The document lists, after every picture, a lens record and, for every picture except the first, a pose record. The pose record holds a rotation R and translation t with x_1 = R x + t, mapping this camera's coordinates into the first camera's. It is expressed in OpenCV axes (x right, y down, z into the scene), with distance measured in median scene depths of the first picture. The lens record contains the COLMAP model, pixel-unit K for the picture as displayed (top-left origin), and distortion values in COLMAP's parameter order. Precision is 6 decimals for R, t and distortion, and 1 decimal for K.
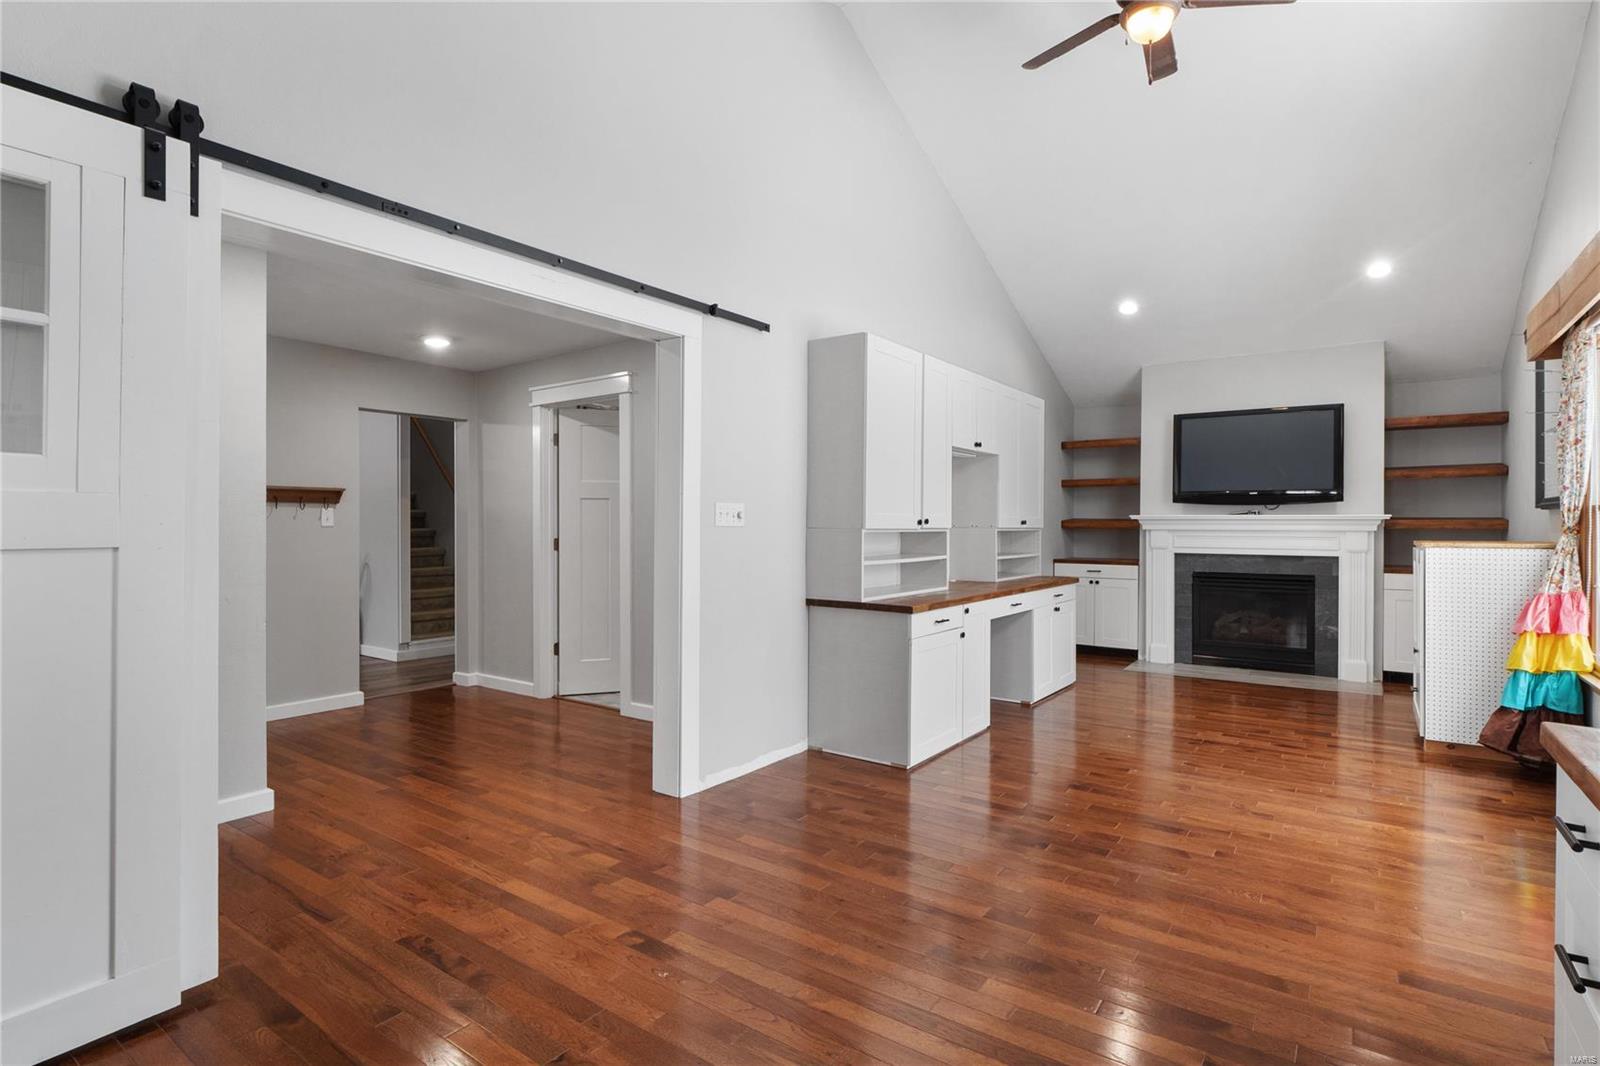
lens RADIAL K [[825.7, 0, 806.6], [0, 825.7, 525.6], [0, 0, 1]] dist [0.004640, -0.002930]
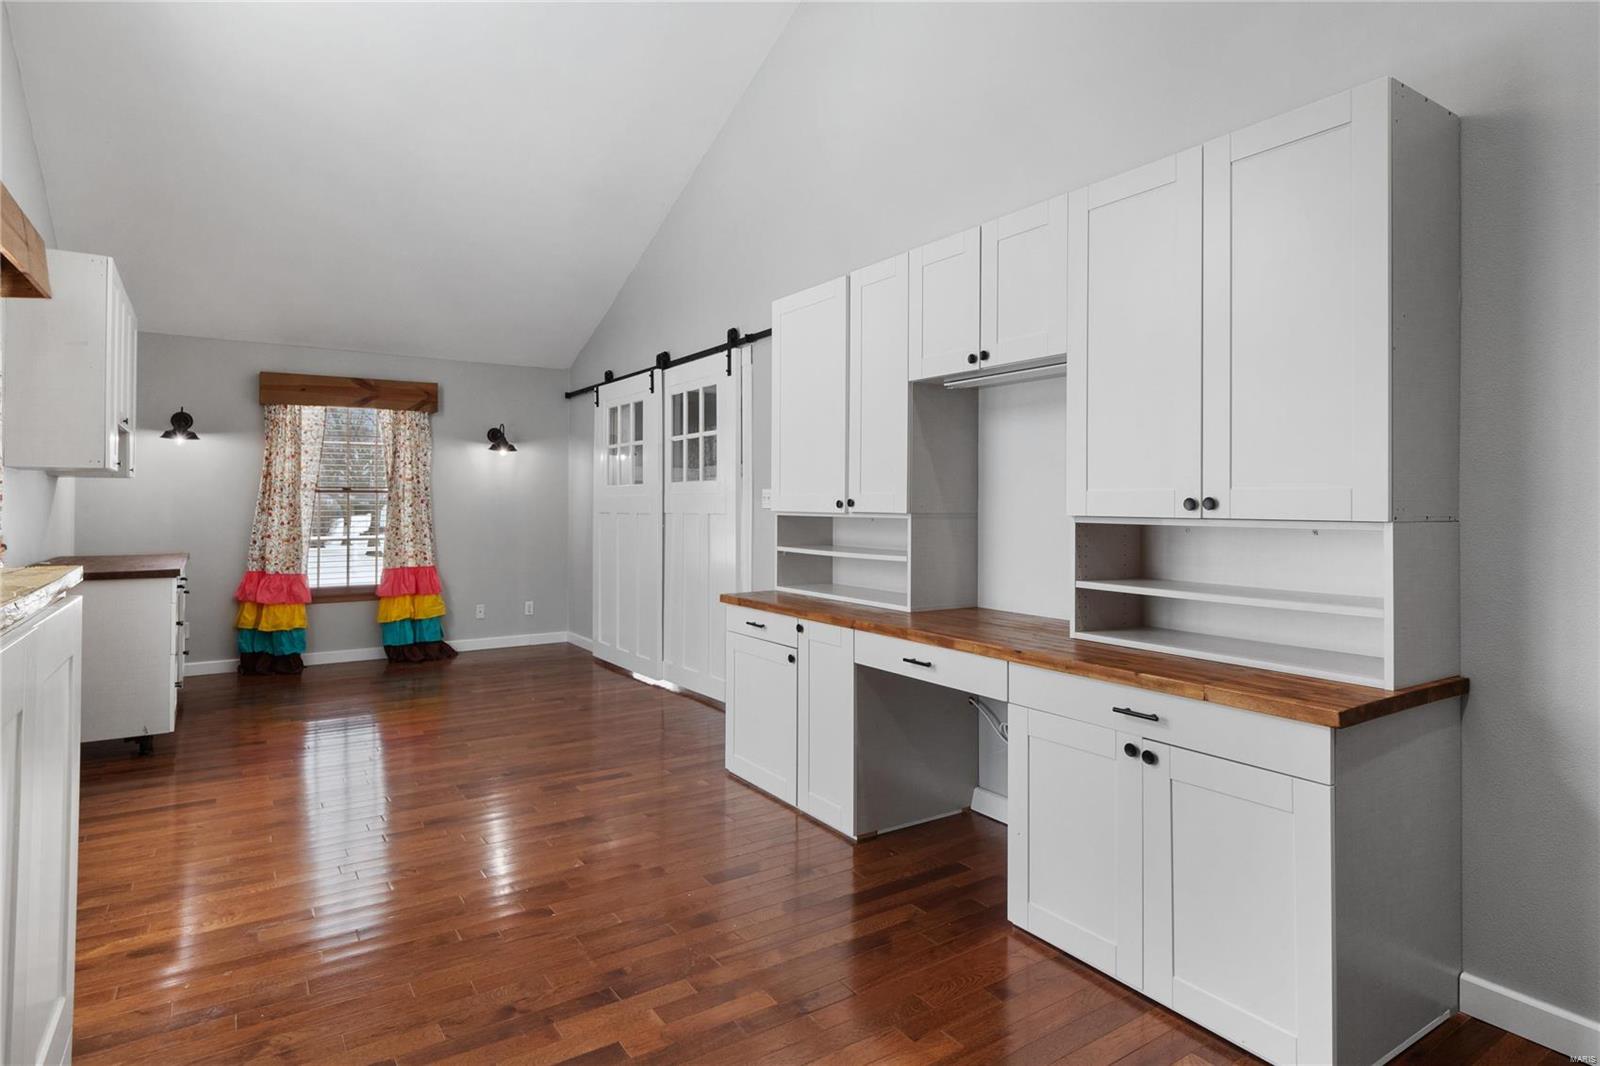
lens RADIAL K [[877.4, 0, 813.9], [0, 877.4, 506.0], [0, 0, 1]] dist [0.003291, 0.000069]
pose [[-0.370991, -0.005453, -0.928621, 0.837936], [-0.009912, 0.999949, -0.001912, -0.000700], [0.928584, 0.008495, -0.371026, 1.212737]]
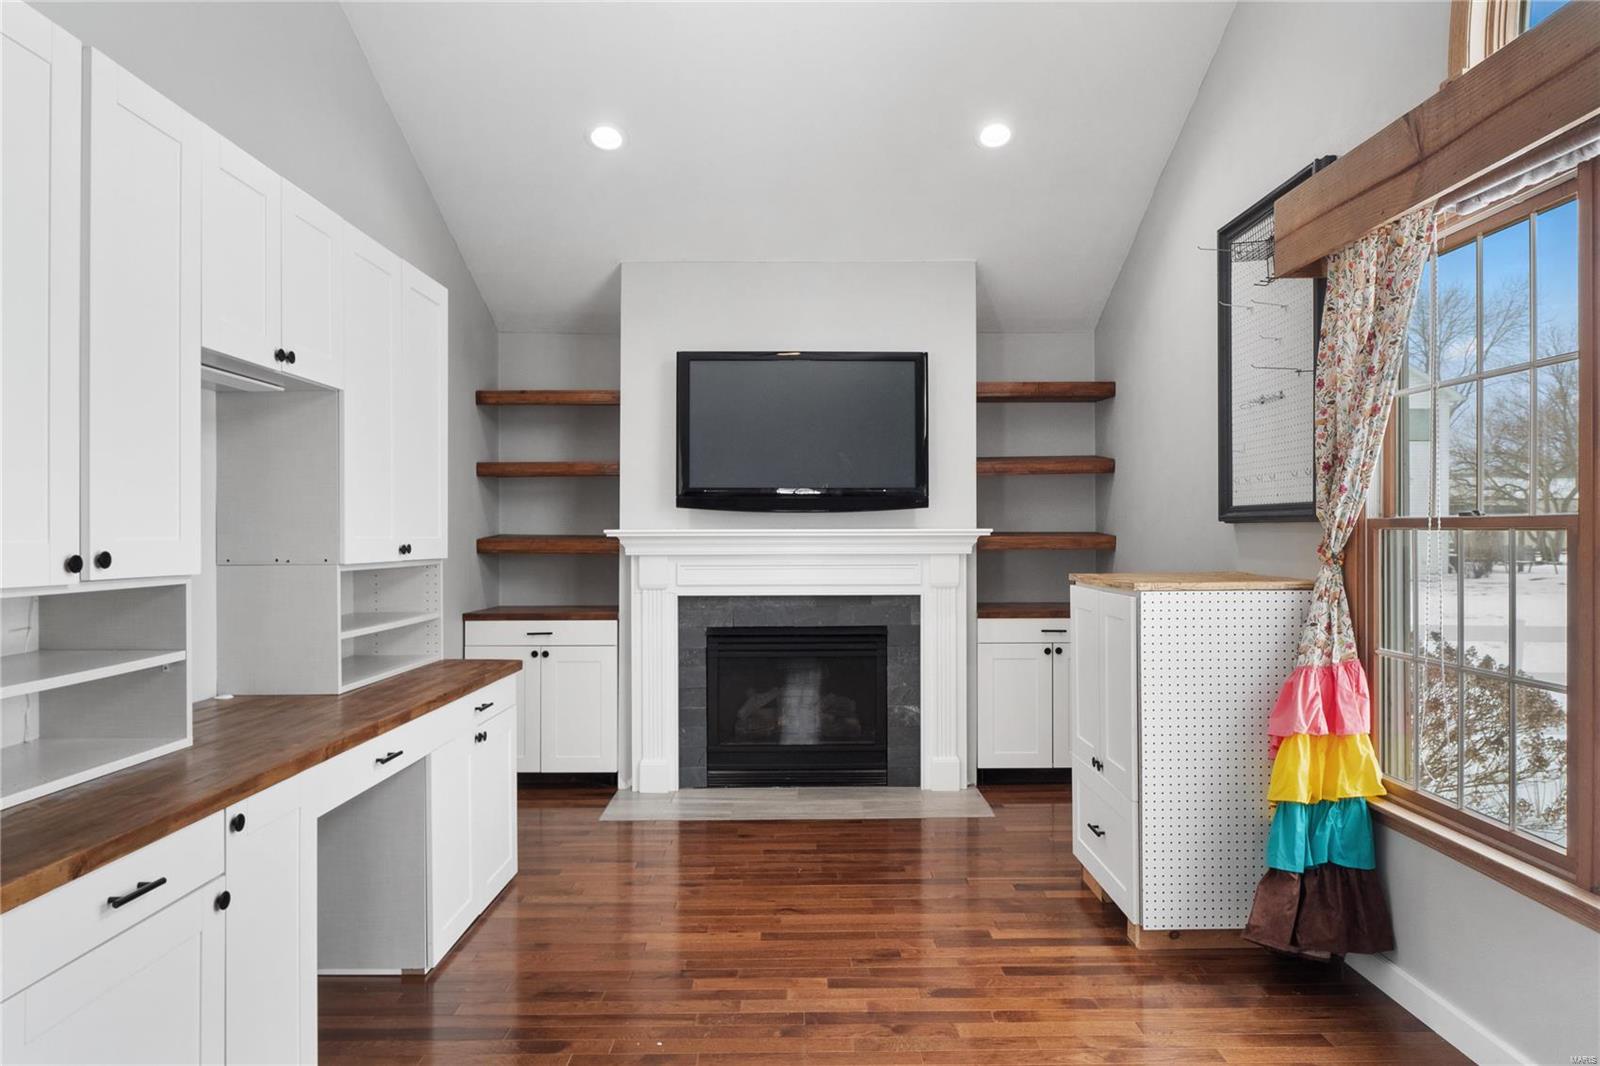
lens RADIAL K [[1113.0, 0, 828.8], [0, 1113.0, 531.6], [0, 0, 1]] dist [-0.001128, -0.006189]
pose [[0.810596, -0.004848, 0.585586, 0.116710], [0.006932, 0.999975, -0.001317, -0.013320], [-0.585565, 0.005127, 0.810609, 0.457570]]
